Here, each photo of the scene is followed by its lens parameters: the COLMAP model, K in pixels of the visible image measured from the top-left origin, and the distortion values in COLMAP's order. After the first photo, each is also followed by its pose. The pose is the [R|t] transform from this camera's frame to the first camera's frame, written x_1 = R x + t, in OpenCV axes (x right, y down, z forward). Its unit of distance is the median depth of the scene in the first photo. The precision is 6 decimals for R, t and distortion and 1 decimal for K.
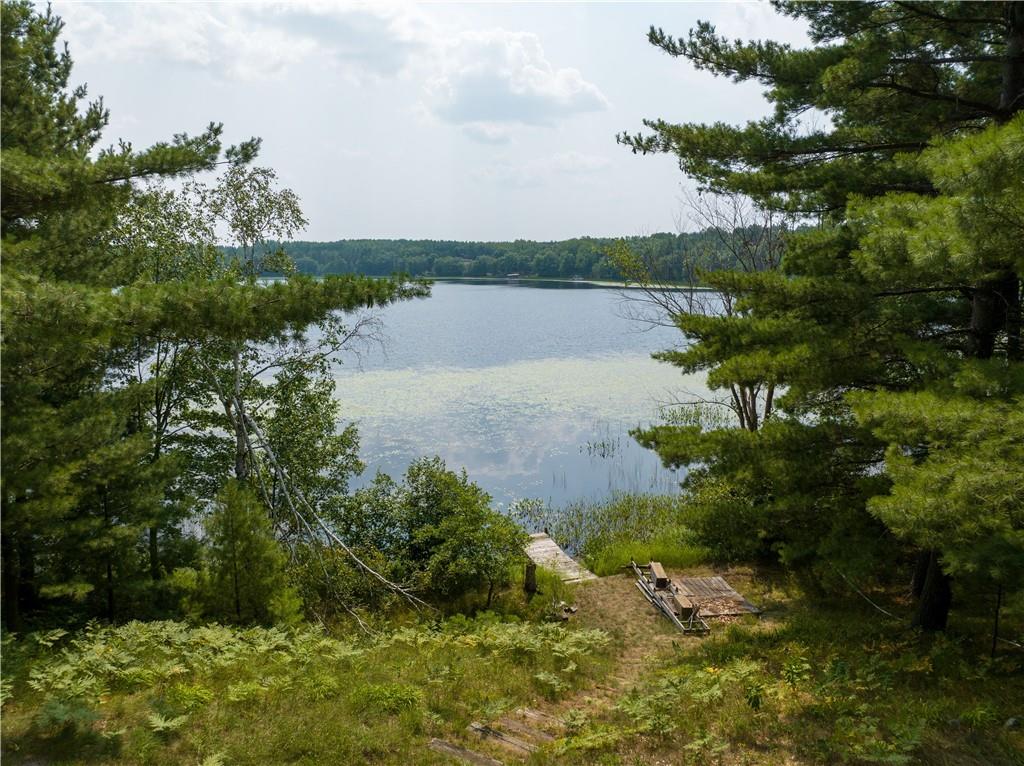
lens RADIAL K [[740.2, 0, 512.0], [0, 740.2, 383.0], [0, 0, 1]] dist [-0.000456, -0.001271]
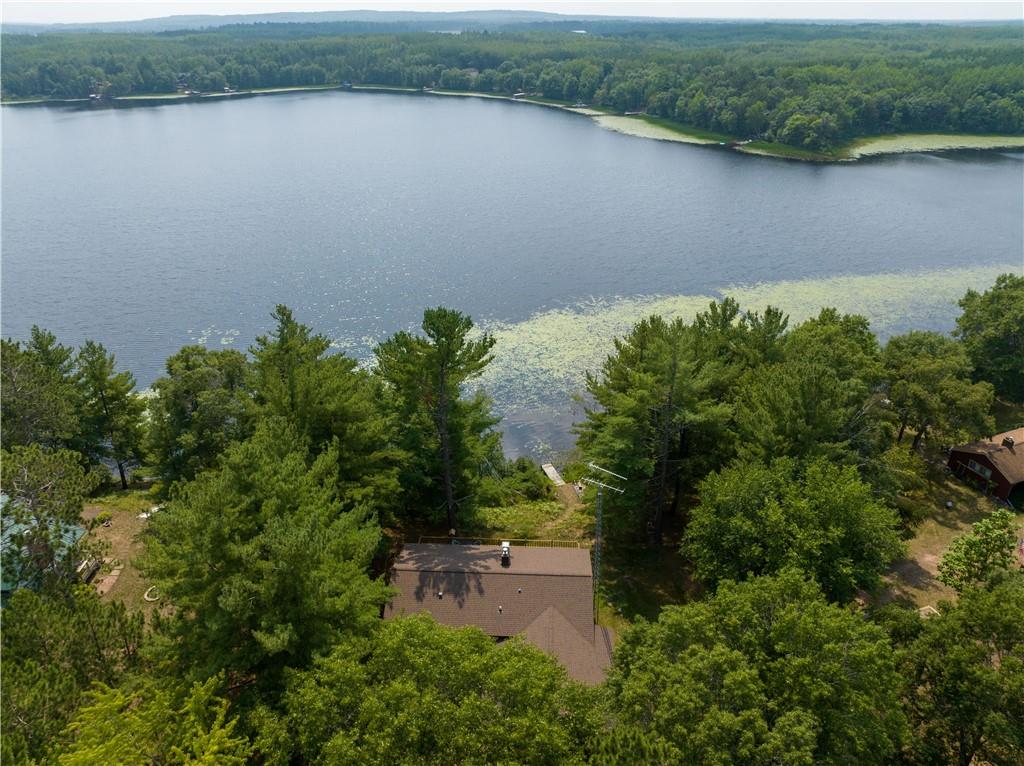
lens RADIAL K [[740.2, 0, 512.0], [0, 740.2, 383.0], [0, 0, 1]] dist [-0.000456, -0.001271]
pose [[0.999992, 0.003834, 0.000976, -0.108812], [-0.003952, 0.955991, 0.293369, -0.889986], [0.000192, -0.293370, 0.955999, -1.648862]]
